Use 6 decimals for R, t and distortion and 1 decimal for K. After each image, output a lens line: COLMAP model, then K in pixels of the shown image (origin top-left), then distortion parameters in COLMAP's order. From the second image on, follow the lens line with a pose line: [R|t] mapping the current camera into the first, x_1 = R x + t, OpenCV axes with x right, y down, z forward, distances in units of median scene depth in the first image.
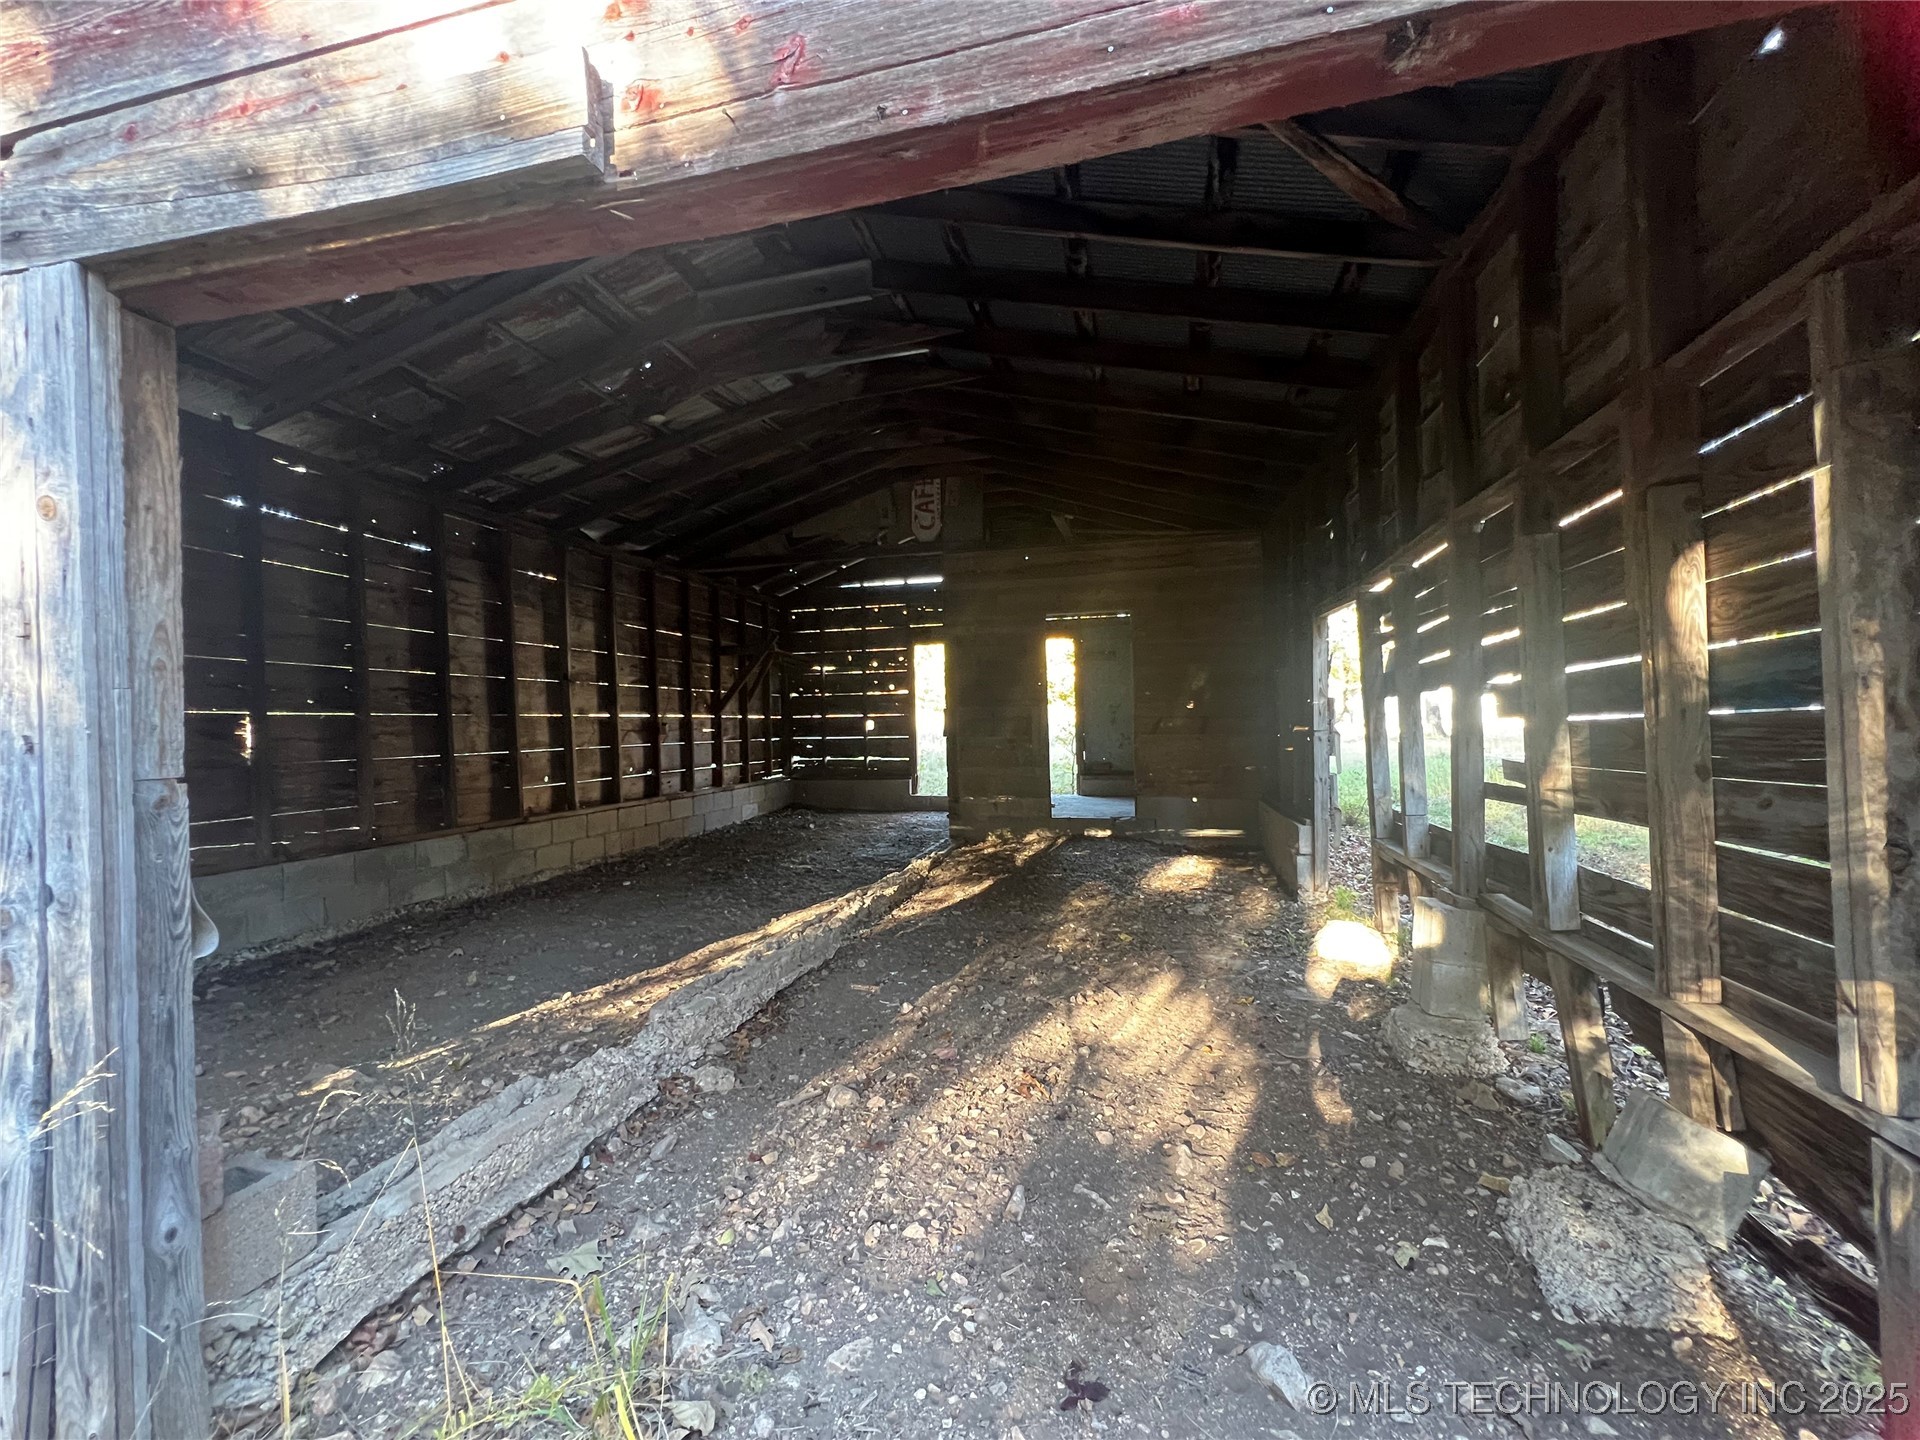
lens RADIAL K [[764.7, 0, 960.0], [0, 764.7, 720.0], [0, 0, 1]] dist [0.023770, -0.014564]
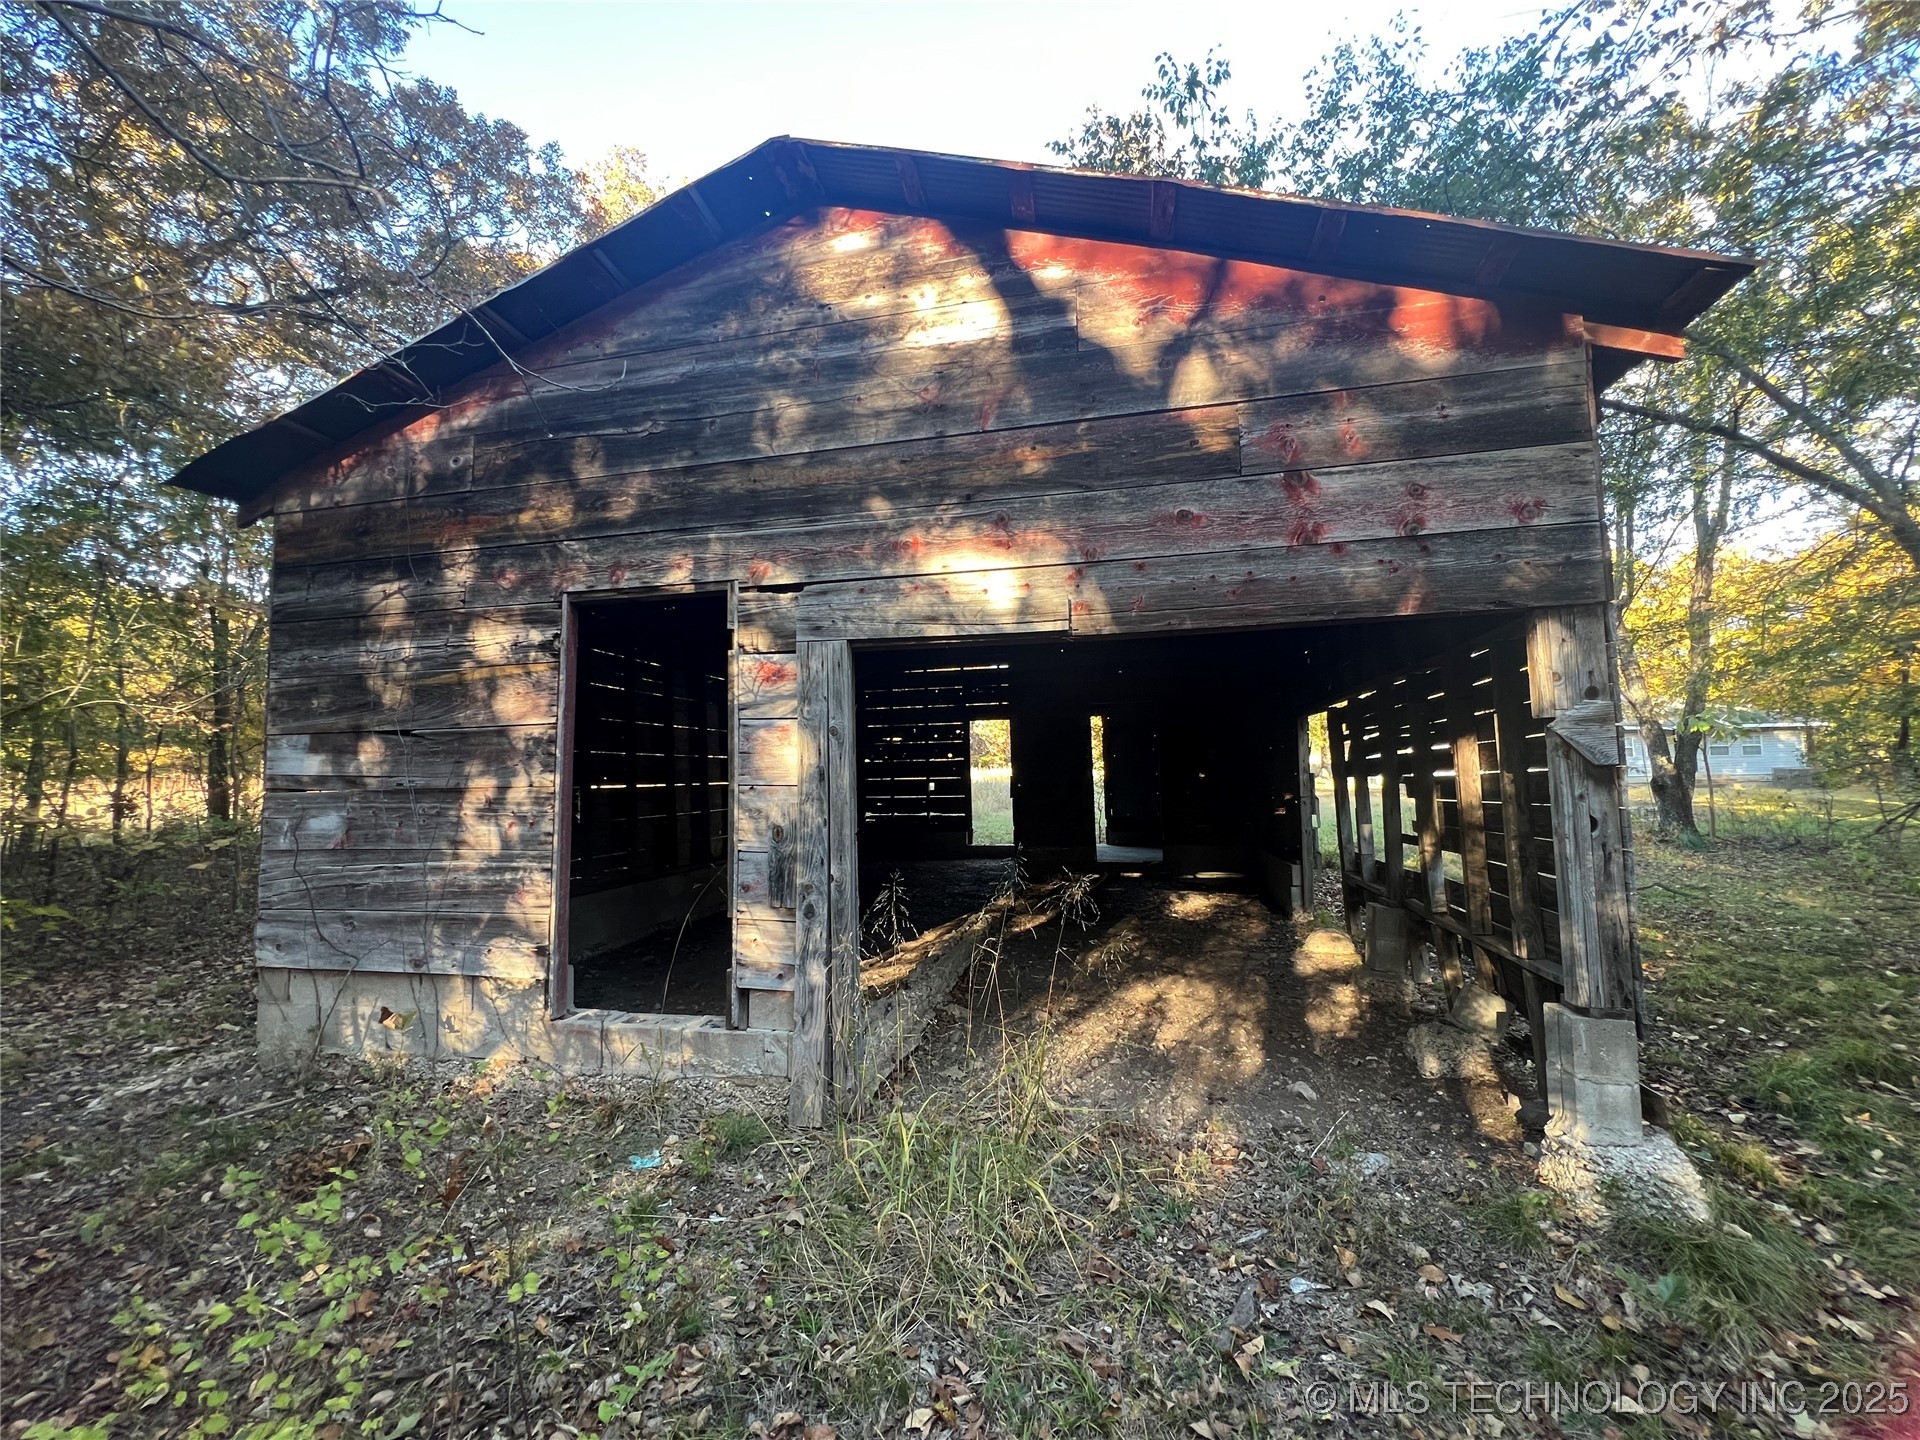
lens RADIAL K [[766.2, 0, 960.0], [0, 766.2, 720.0], [0, 0, 1]] dist [-0.000054, -0.000010]
pose [[0.999796, 0.001193, 0.020144, -0.187865], [0.000150, 0.997783, -0.066545, -0.032485], [-0.020179, 0.066535, 0.997580, -0.390430]]
